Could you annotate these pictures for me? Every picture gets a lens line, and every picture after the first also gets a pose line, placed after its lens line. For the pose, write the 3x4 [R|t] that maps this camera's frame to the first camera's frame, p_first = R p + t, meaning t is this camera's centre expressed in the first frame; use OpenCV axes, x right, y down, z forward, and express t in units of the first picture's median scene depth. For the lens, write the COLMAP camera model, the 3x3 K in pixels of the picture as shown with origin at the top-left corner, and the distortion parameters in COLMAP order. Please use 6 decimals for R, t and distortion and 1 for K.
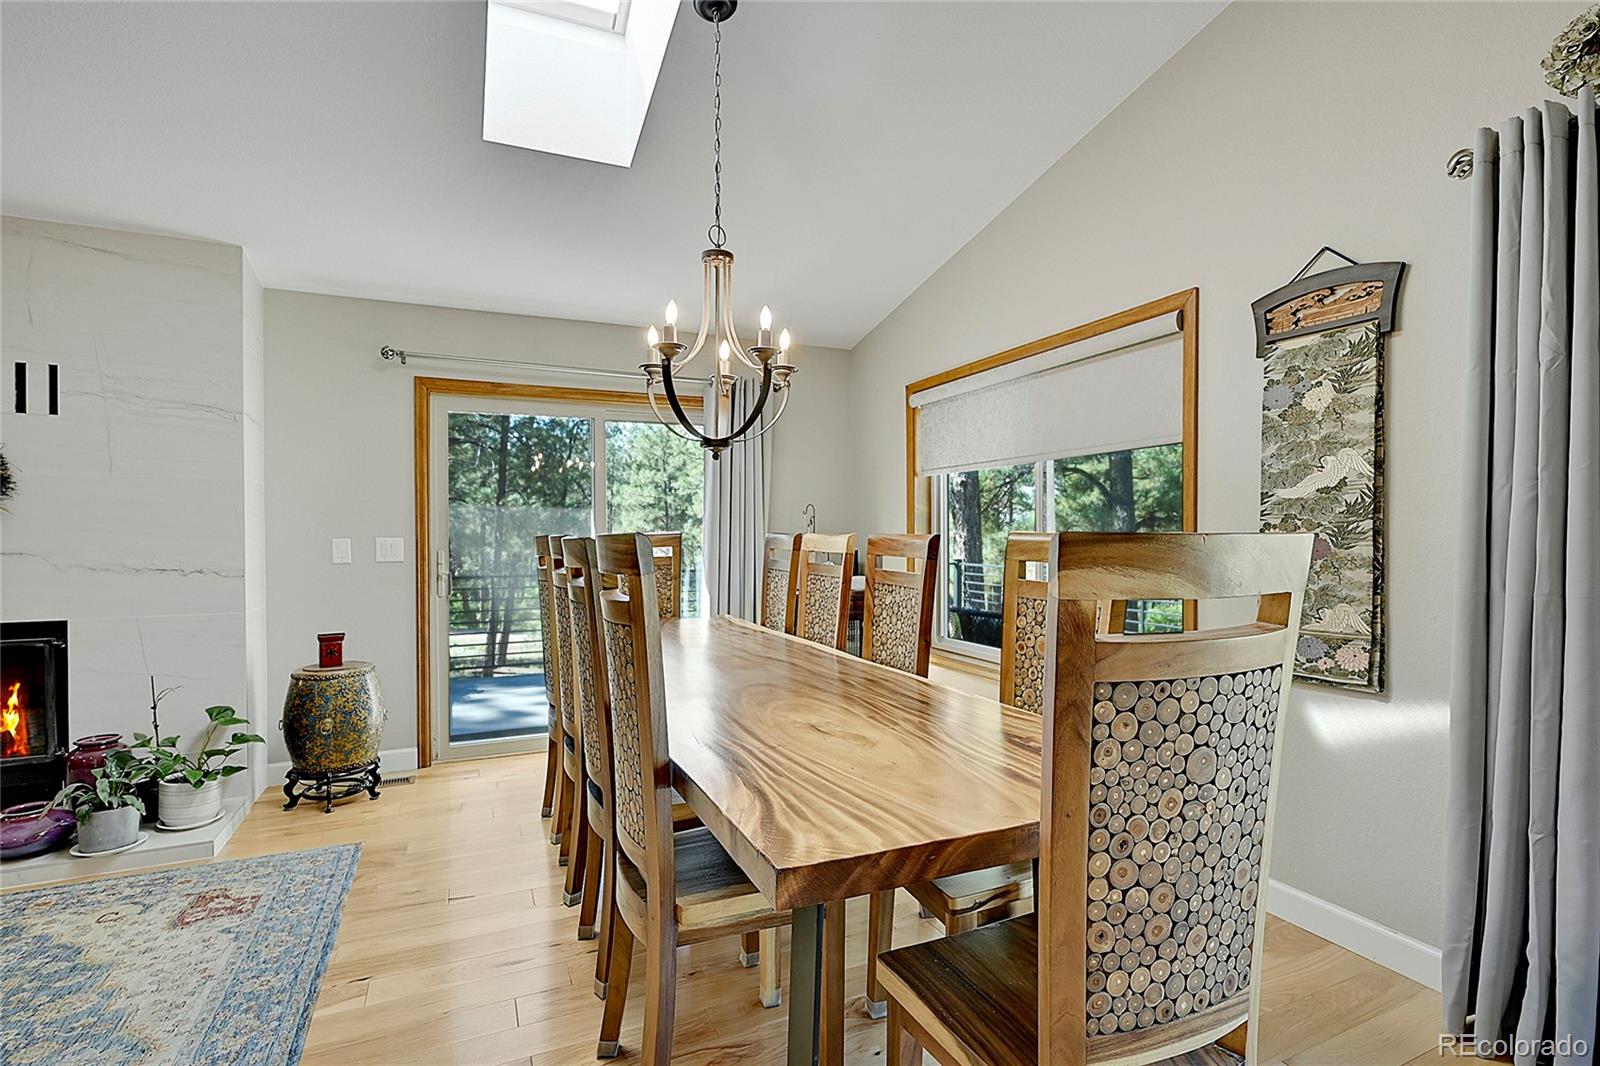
lens RADIAL K [[756.6, 0, 807.0], [0, 756.6, 540.2], [0, 0, 1]] dist [-0.004203, 0.001105]
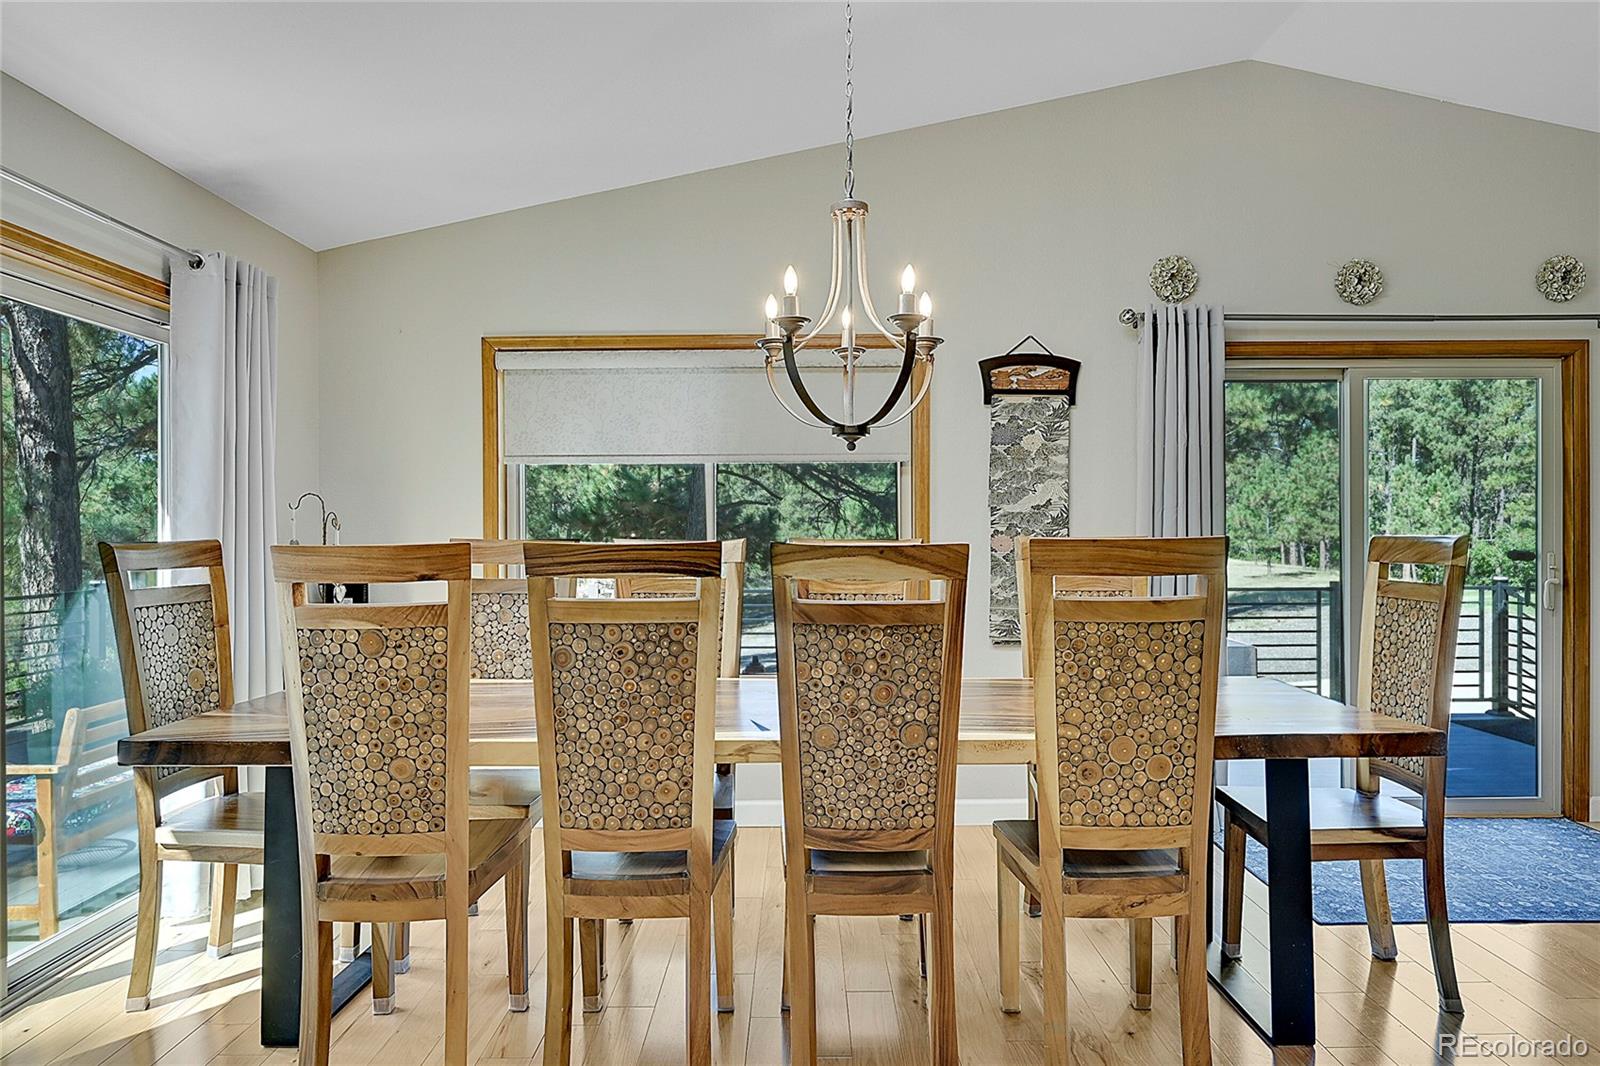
lens RADIAL K [[997.7, 0, 806.1], [0, 997.7, 537.3], [0, 0, 1]] dist [0.003409, -0.000541]
pose [[0.412883, 0.000155, 0.910784, -0.943120], [0.012121, 0.999910, -0.005665, -0.003628], [-0.910704, 0.013379, 0.412844, 0.488200]]
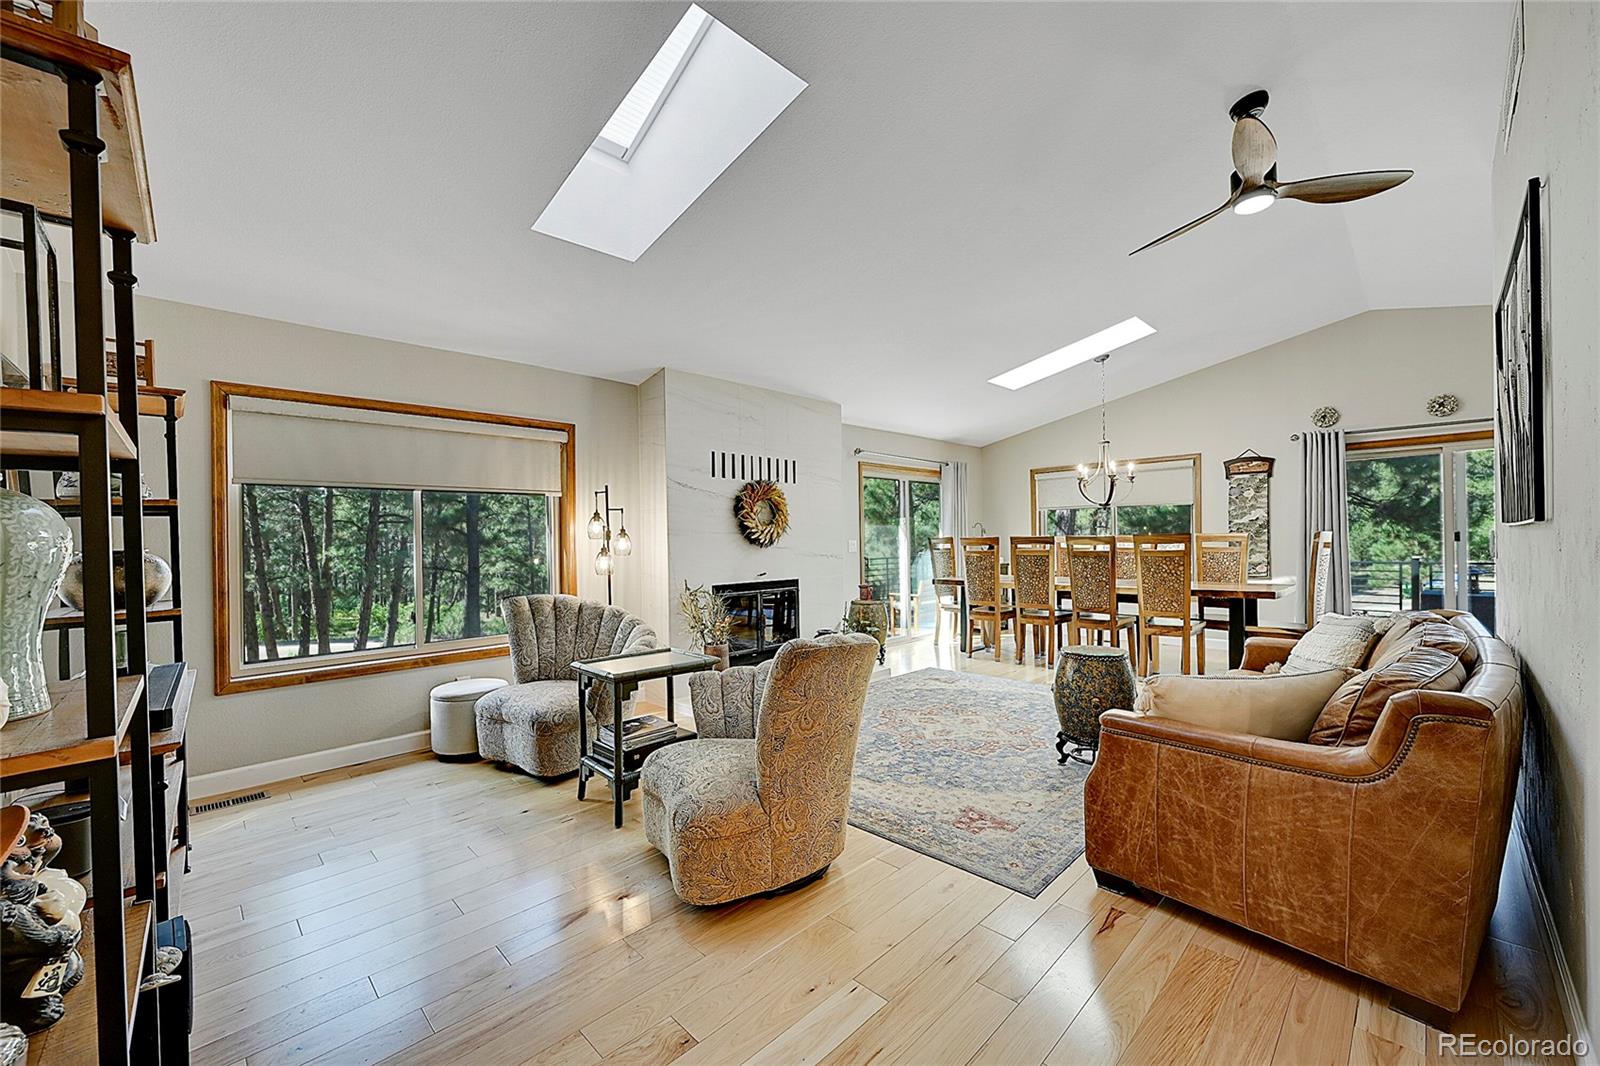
lens RADIAL K [[631.2, 0, 803.3], [0, 631.2, 540.3], [0, 0, 1]] dist [0.000957, 0.000102]
pose [[0.937112, -0.011620, 0.348834, -1.743666], [0.016007, 0.999825, -0.009697, 0.015073], [-0.348660, 0.014671, 0.937134, -0.765098]]
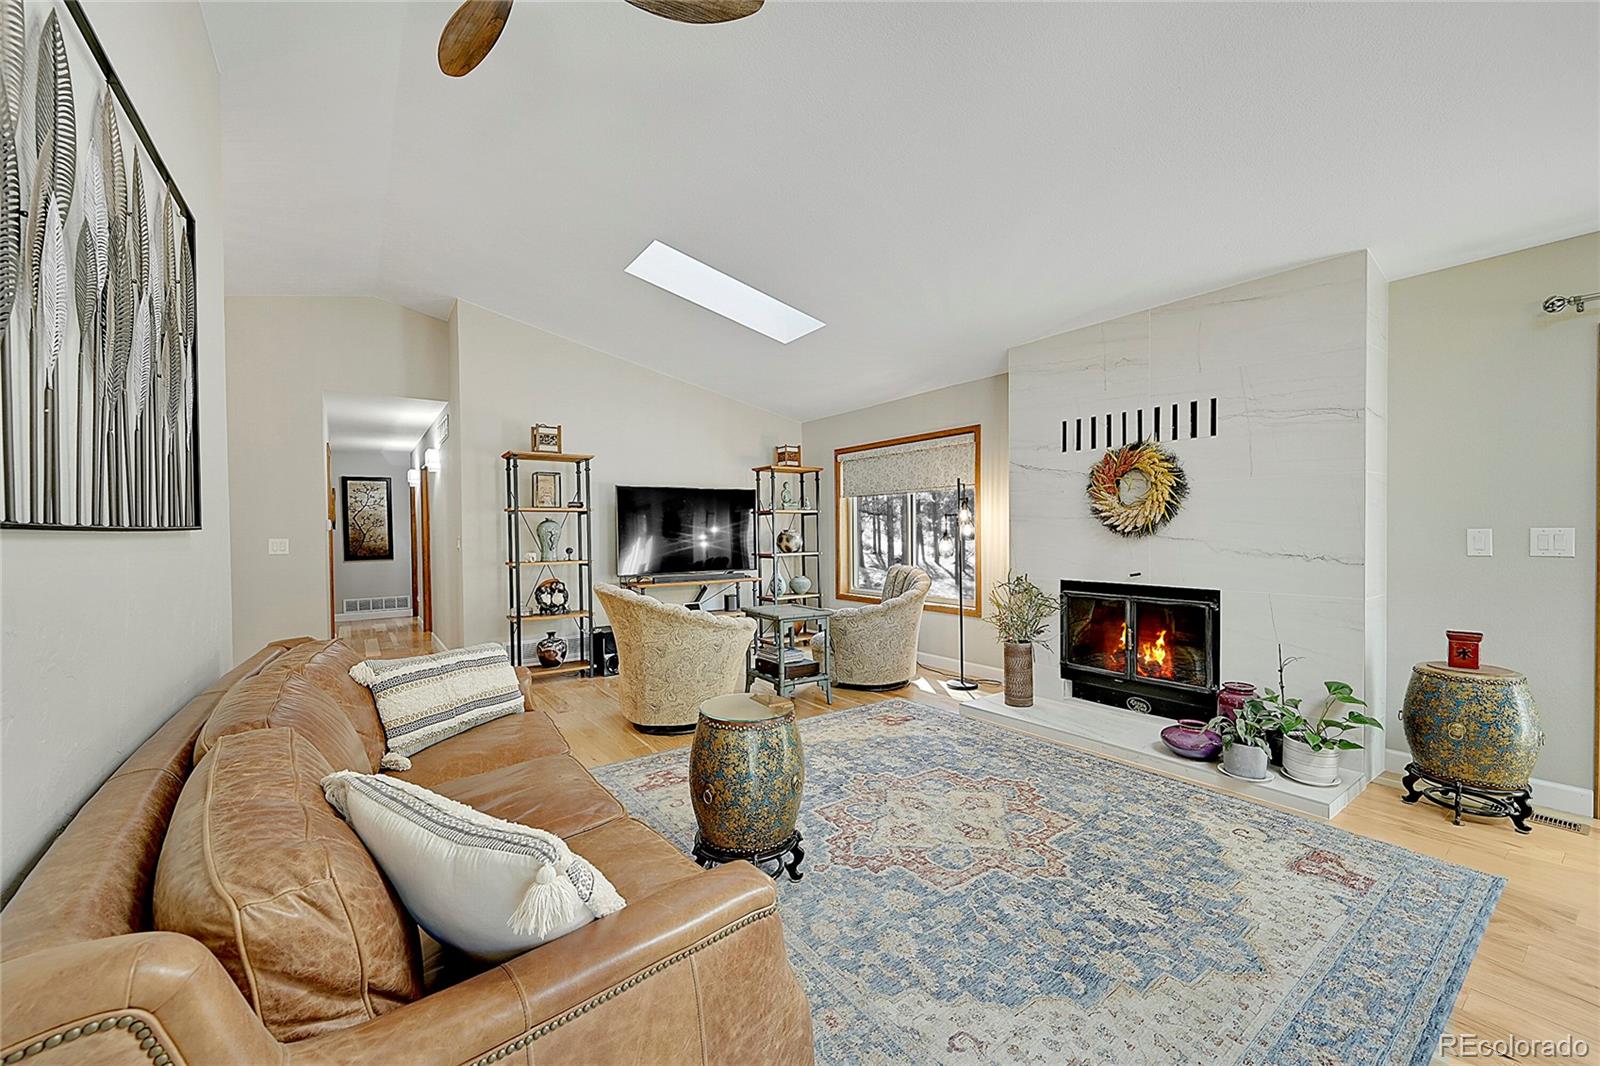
lens RADIAL K [[626.5, 0, 808.3], [0, 626.5, 538.5], [0, 0, 1]] dist [-0.002922, 0.000256]
pose [[0.198821, 0.015989, -0.979905, -0.054041], [-0.002675, 0.999872, 0.015772, 0.000020], [0.980032, -0.000514, 0.198838, 0.078989]]
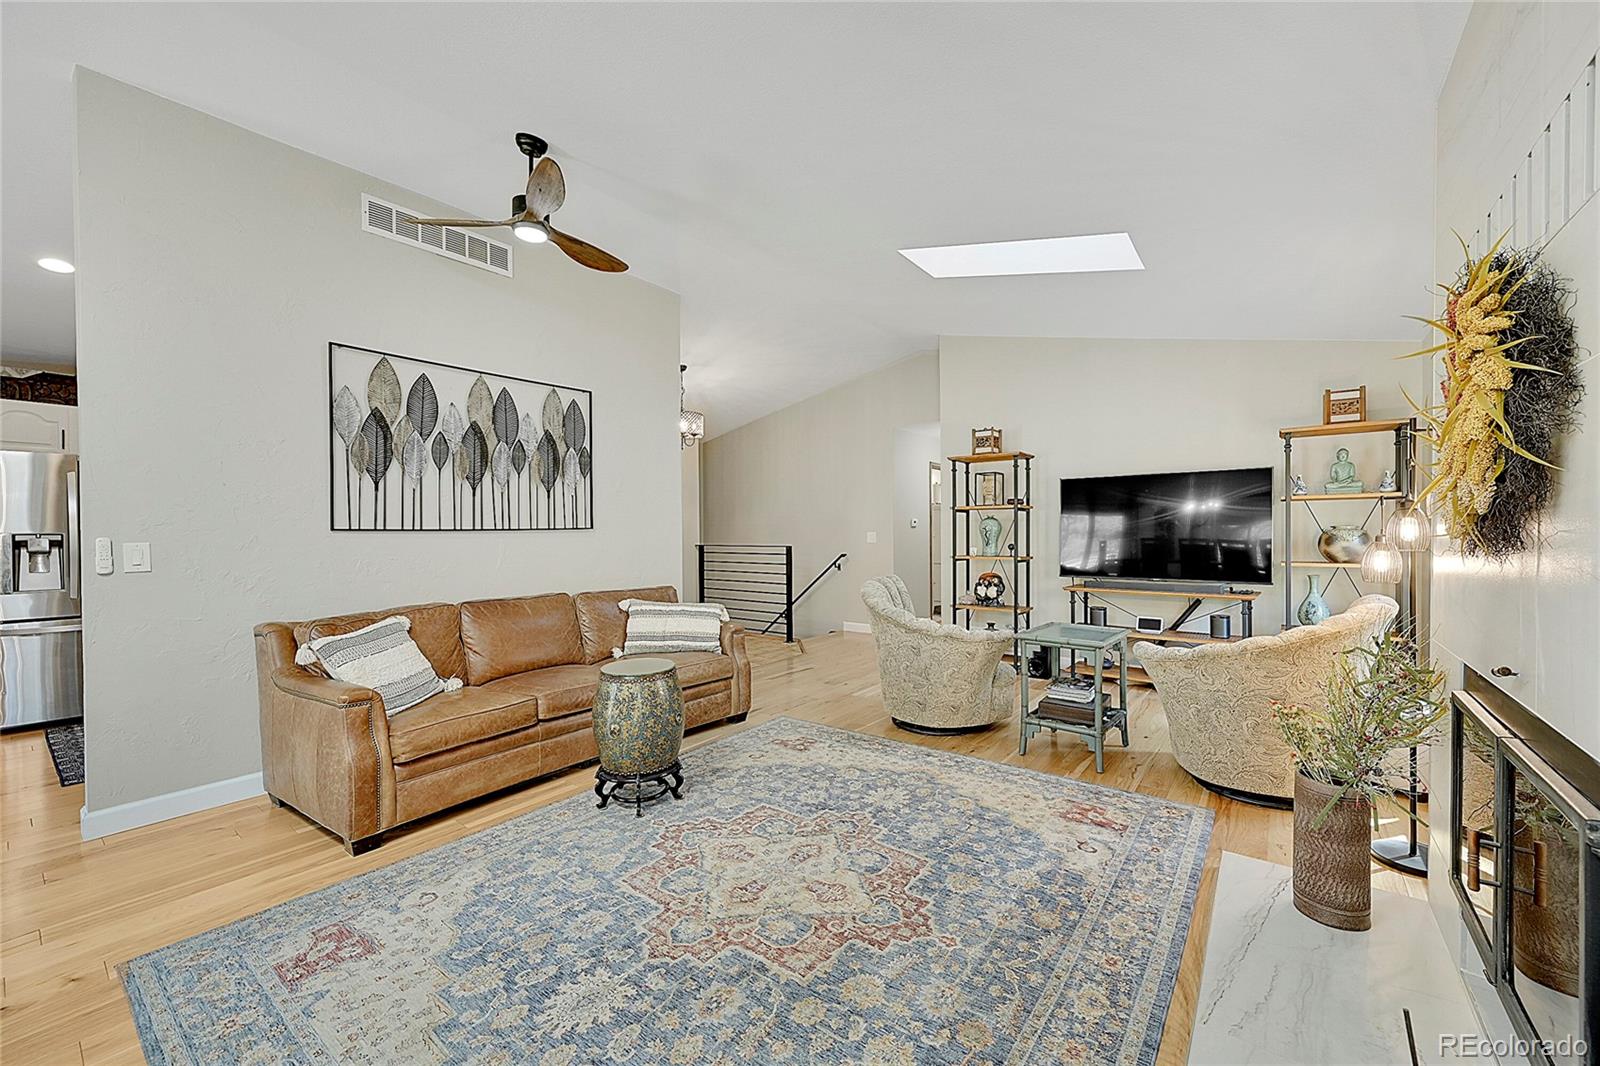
lens RADIAL K [[626.5, 0, 808.8], [0, 626.5, 530.8], [0, 0, 1]] dist [-0.002922, 0.000256]
pose [[-0.879616, 0.011811, -0.475539, -0.585452], [0.005991, 0.999887, 0.013753, -0.011825], [0.475647, 0.009248, -0.879587, 1.171644]]
